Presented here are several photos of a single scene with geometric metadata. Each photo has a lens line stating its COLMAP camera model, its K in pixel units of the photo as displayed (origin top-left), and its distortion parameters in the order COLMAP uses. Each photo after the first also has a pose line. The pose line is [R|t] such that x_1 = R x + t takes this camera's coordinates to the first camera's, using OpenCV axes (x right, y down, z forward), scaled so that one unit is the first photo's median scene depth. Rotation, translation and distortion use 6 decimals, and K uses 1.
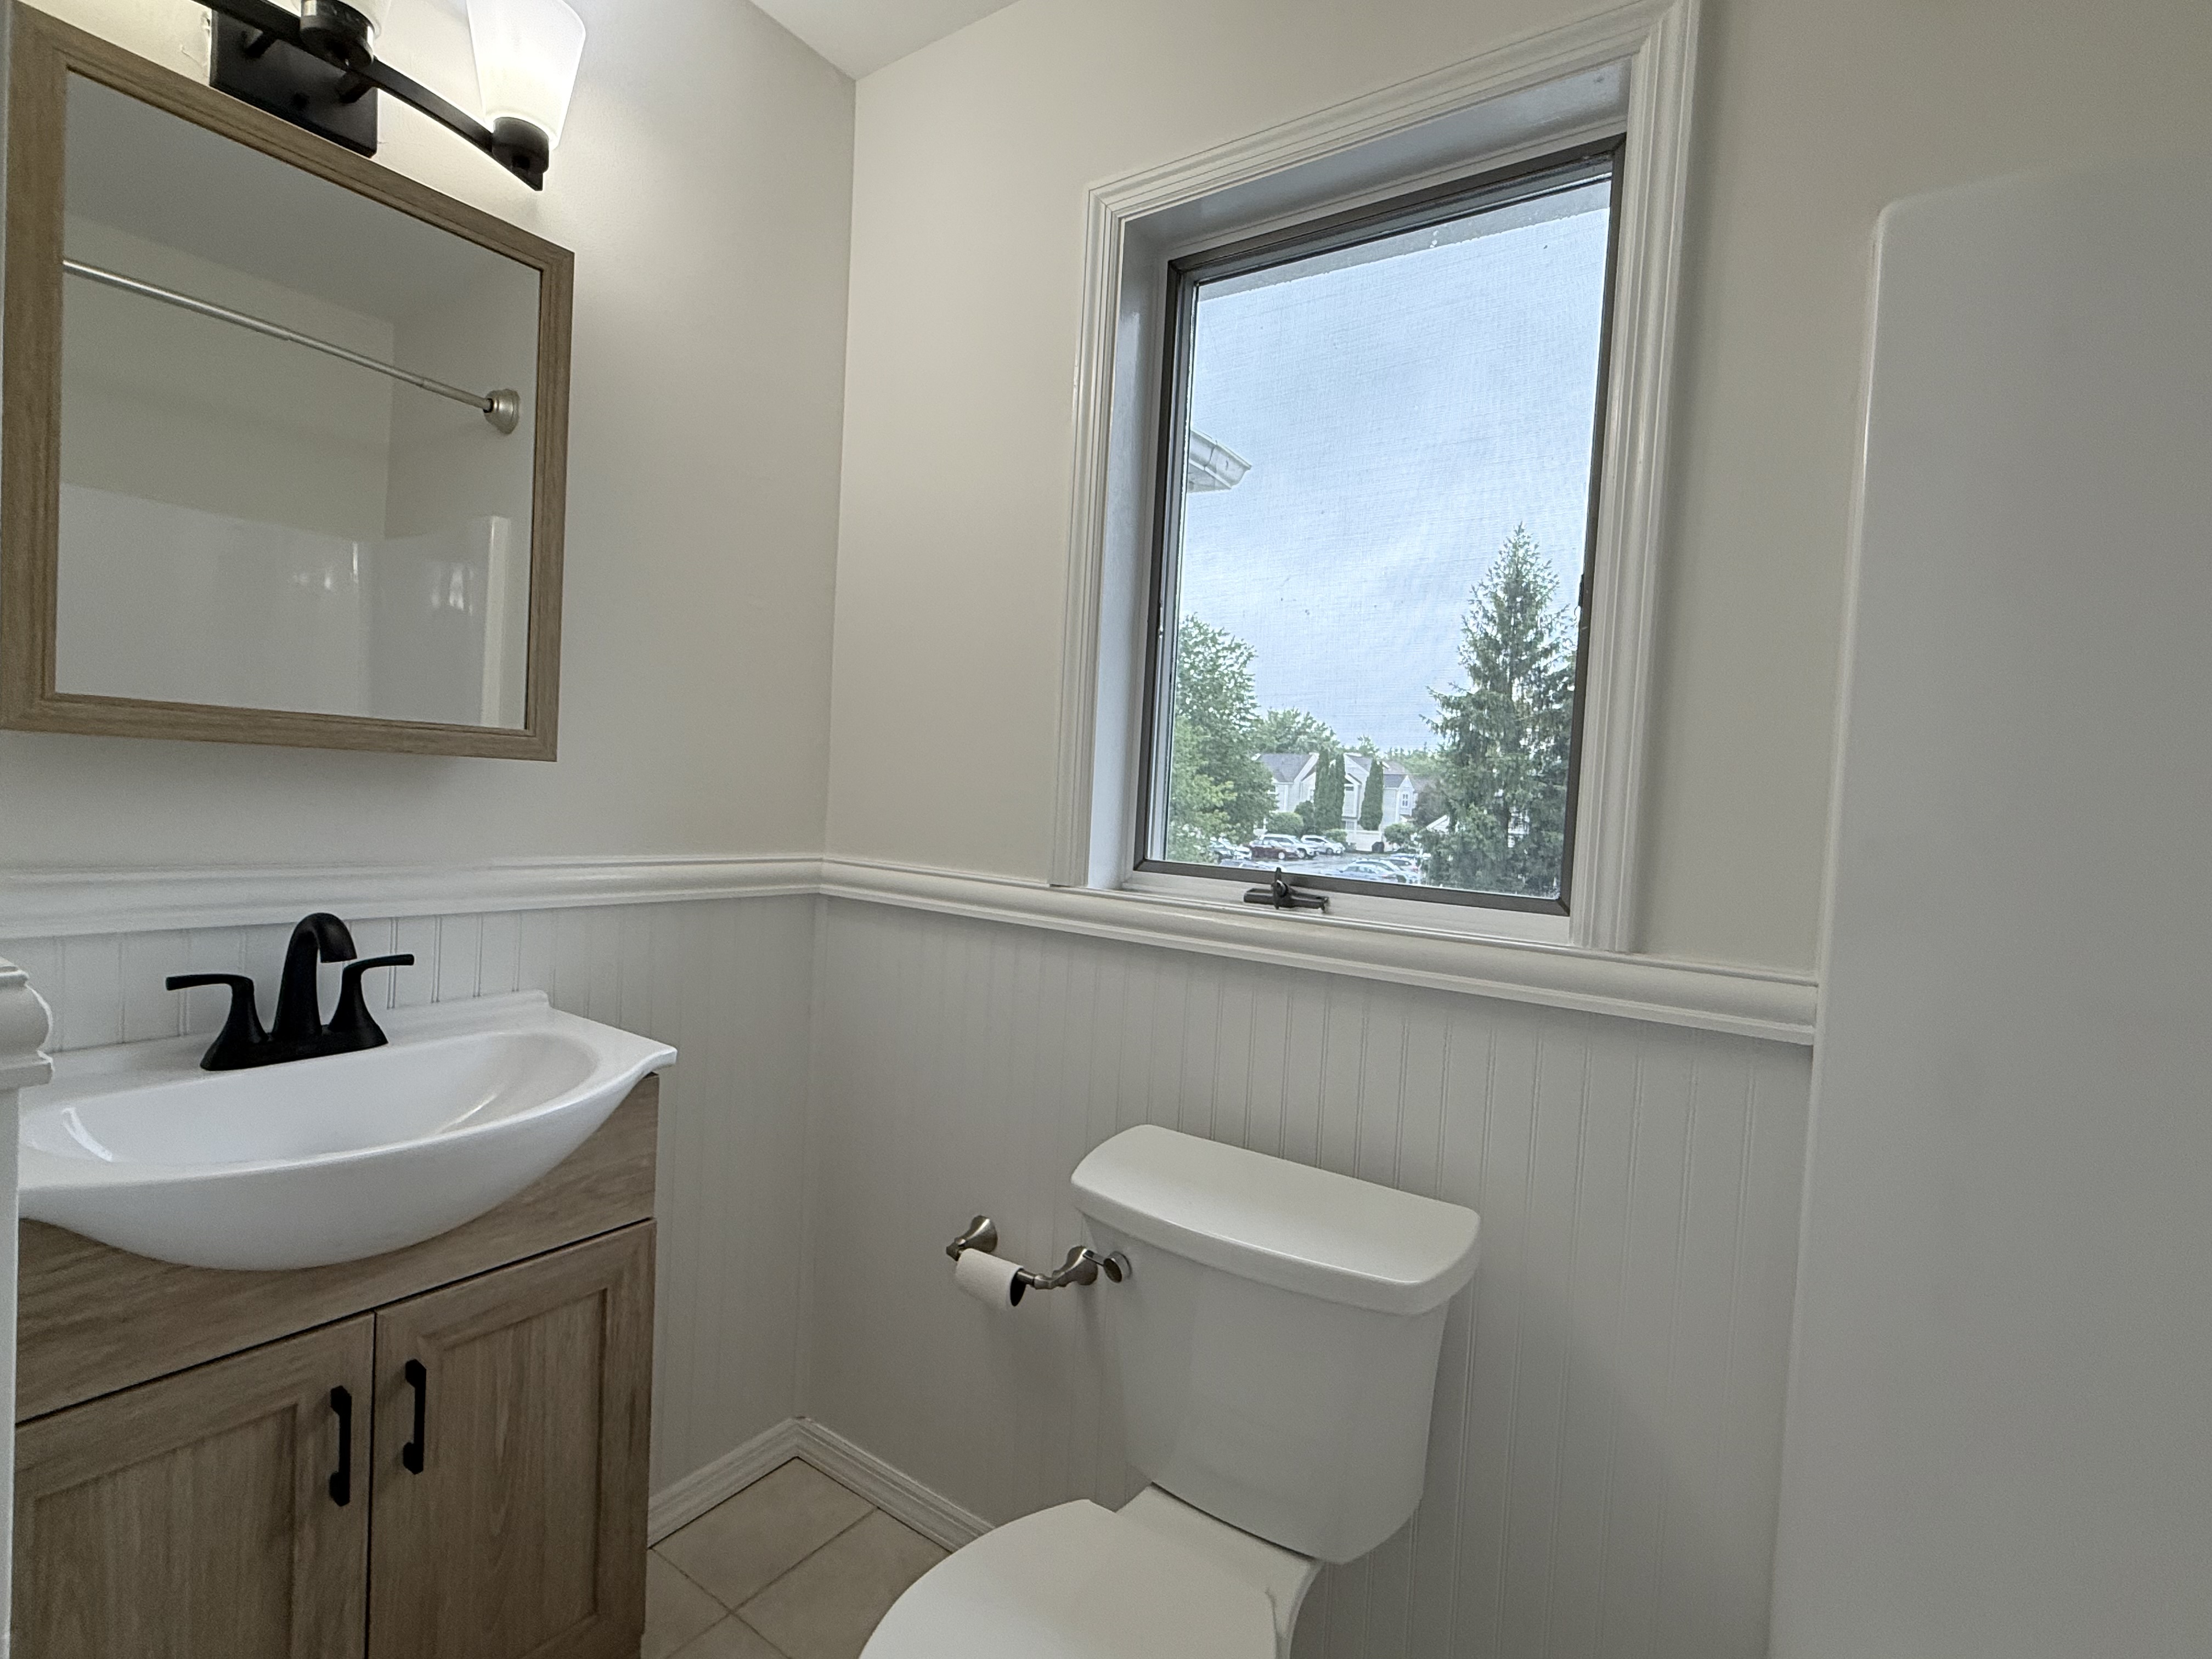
lens RADIAL K [[1064.2, 0, 1107.2], [0, 1064.2, 825.3], [0, 0, 1]] dist [-0.000234, -0.001016]
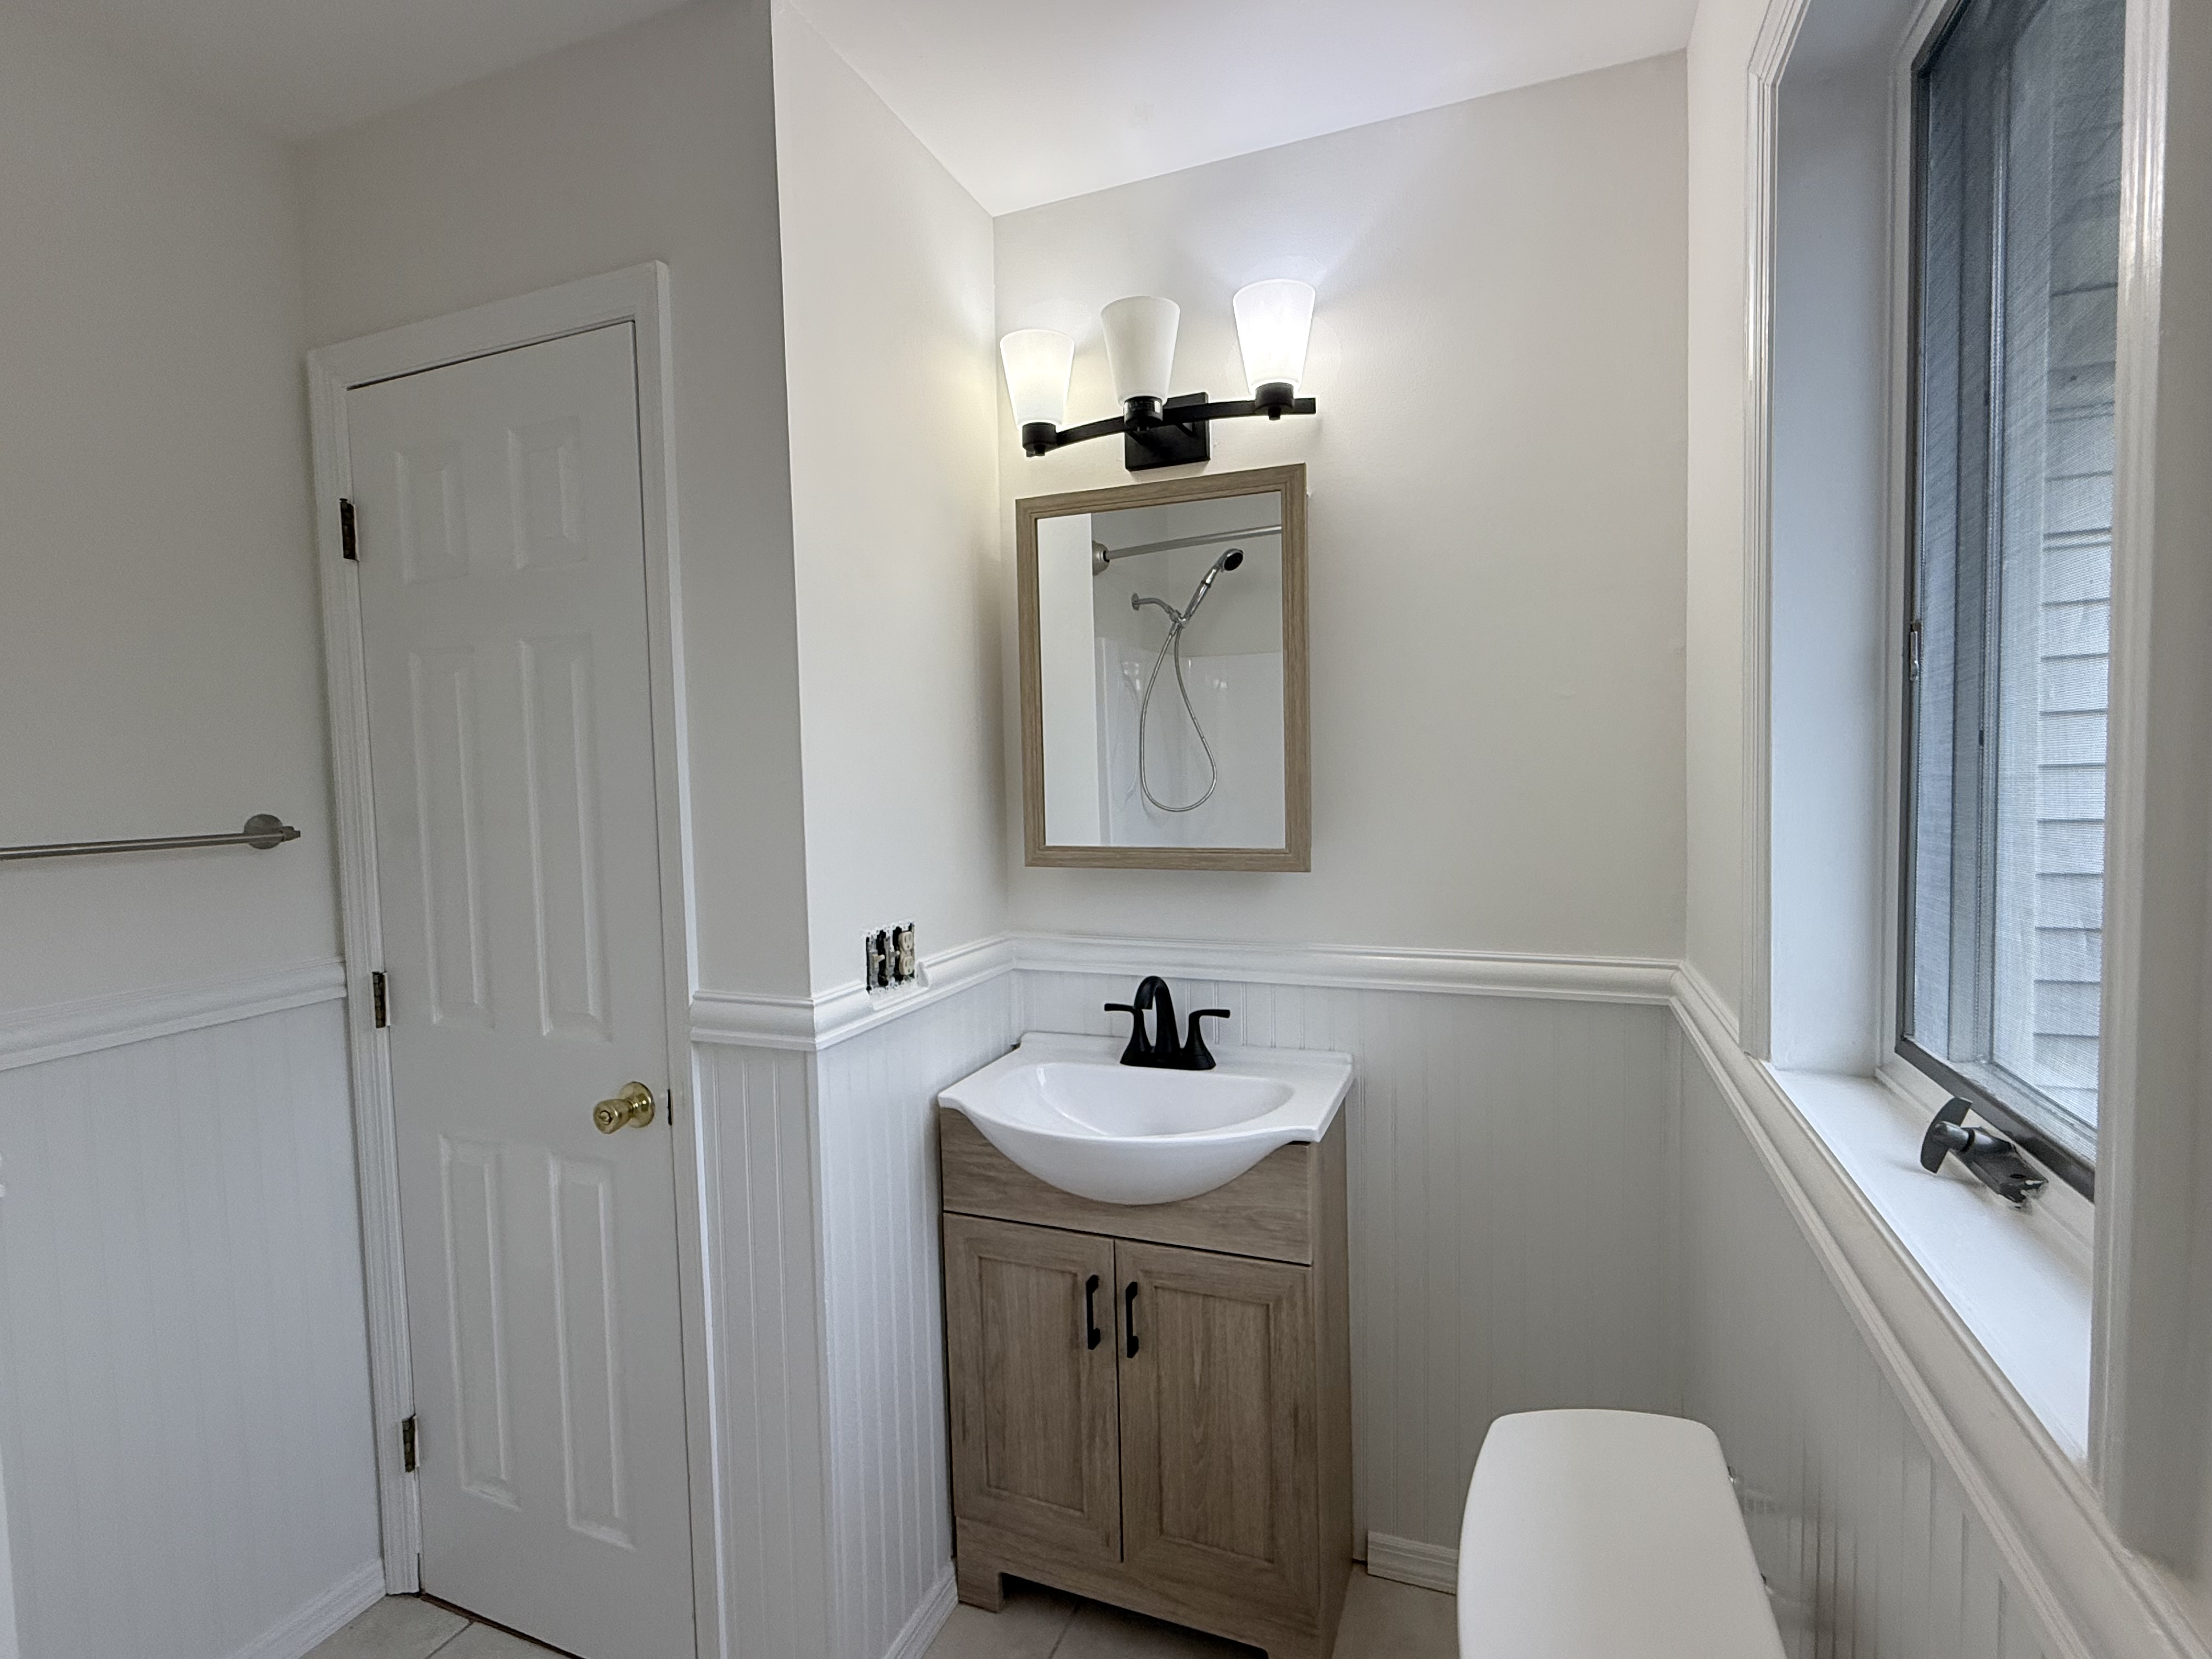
lens RADIAL K [[1064.2, 0, 1112.1], [0, 1064.2, 829.5], [0, 0, 1]] dist [-0.000234, -0.001016]
pose [[0.222673, -0.004658, -0.974882, 0.742371], [0.000148, 0.999989, -0.004744, -0.120210], [0.974893, 0.000913, 0.222672, 0.576663]]
